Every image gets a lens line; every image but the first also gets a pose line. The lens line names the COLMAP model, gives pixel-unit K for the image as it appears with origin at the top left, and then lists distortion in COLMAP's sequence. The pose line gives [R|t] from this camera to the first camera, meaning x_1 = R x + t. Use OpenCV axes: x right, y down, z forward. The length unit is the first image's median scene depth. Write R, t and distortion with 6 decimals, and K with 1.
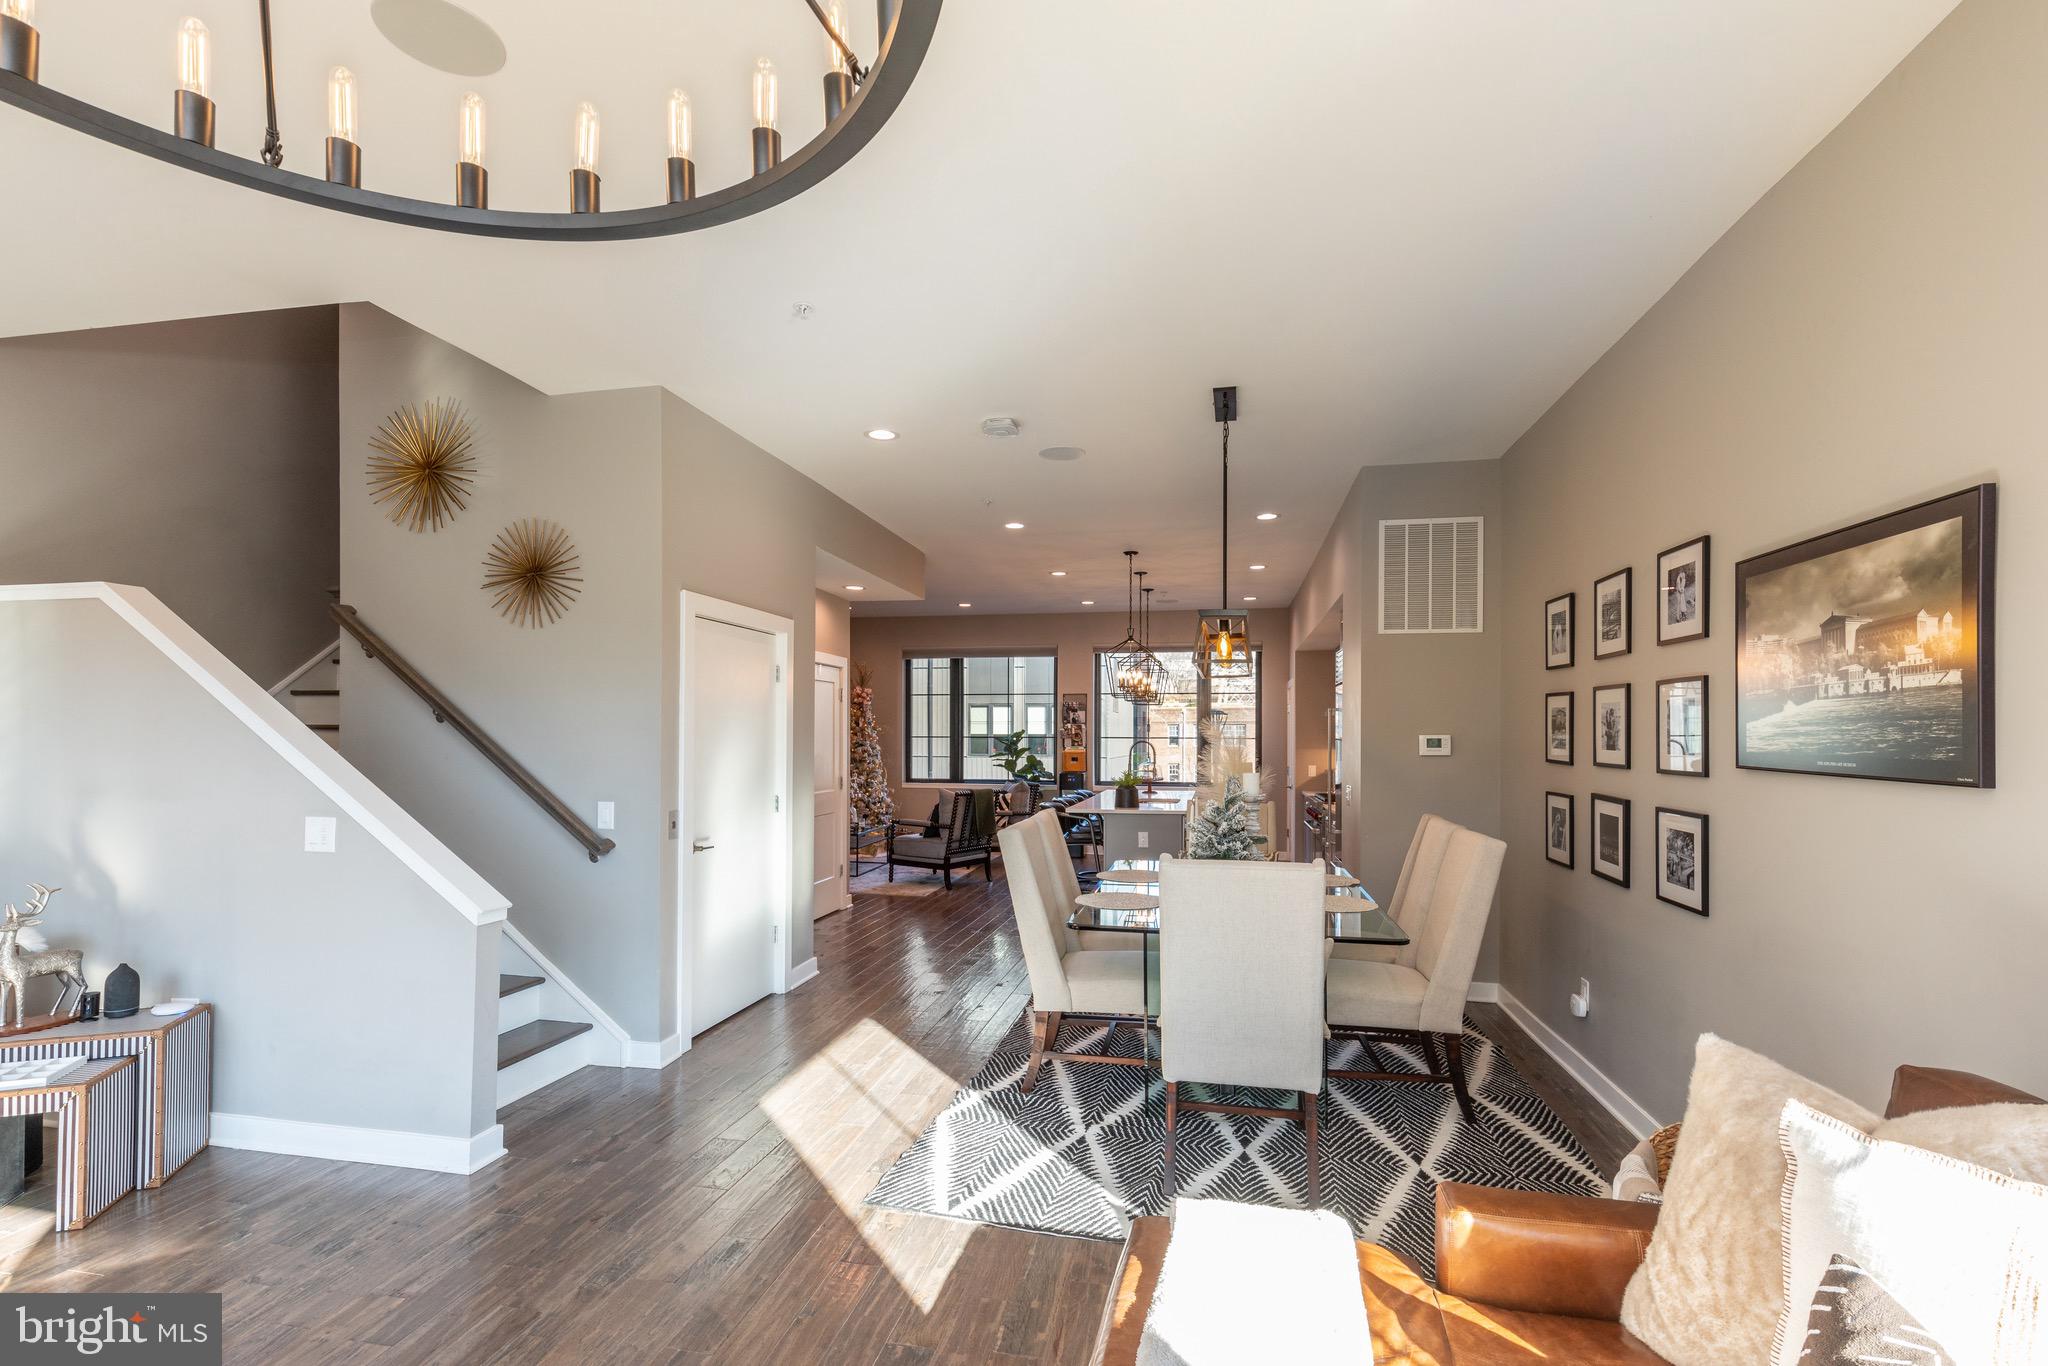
lens RADIAL K [[921.2, 0, 1028.6], [0, 921.2, 730.5], [0, 0, 1]] dist [0.011918, -0.001467]
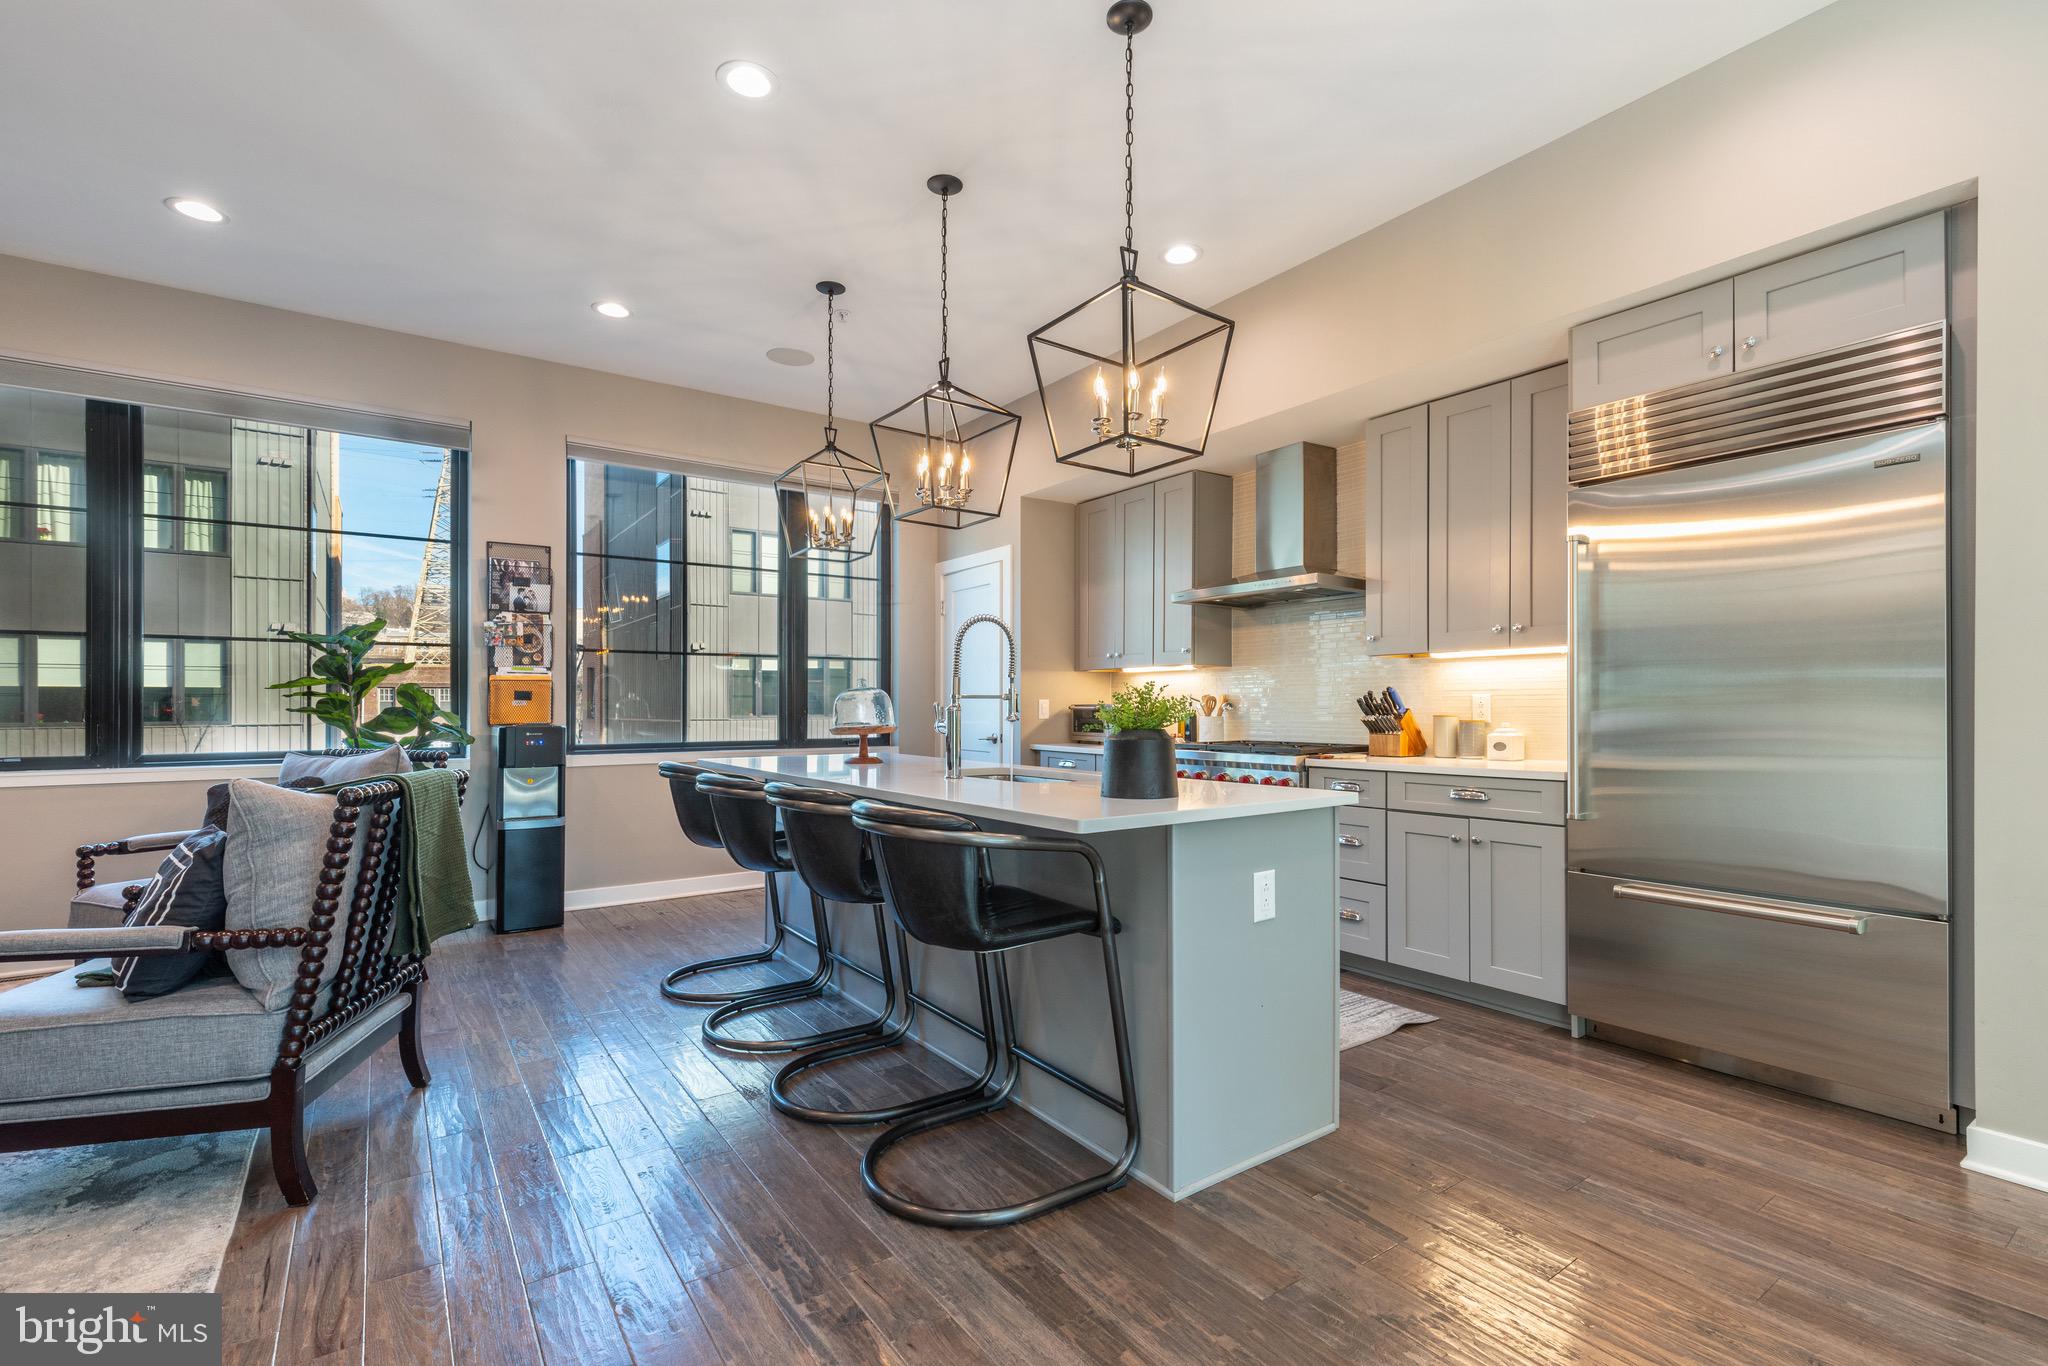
lens RADIAL K [[921.2, 0, 1025.1], [0, 921.2, 702.6], [0, 0, 1]] dist [0.011918, -0.001467]
pose [[0.688873, -0.004563, 0.724868, -0.100493], [0.002622, 0.999989, 0.003803, 0.033330], [-0.724877, -0.000719, 0.688878, 0.535240]]
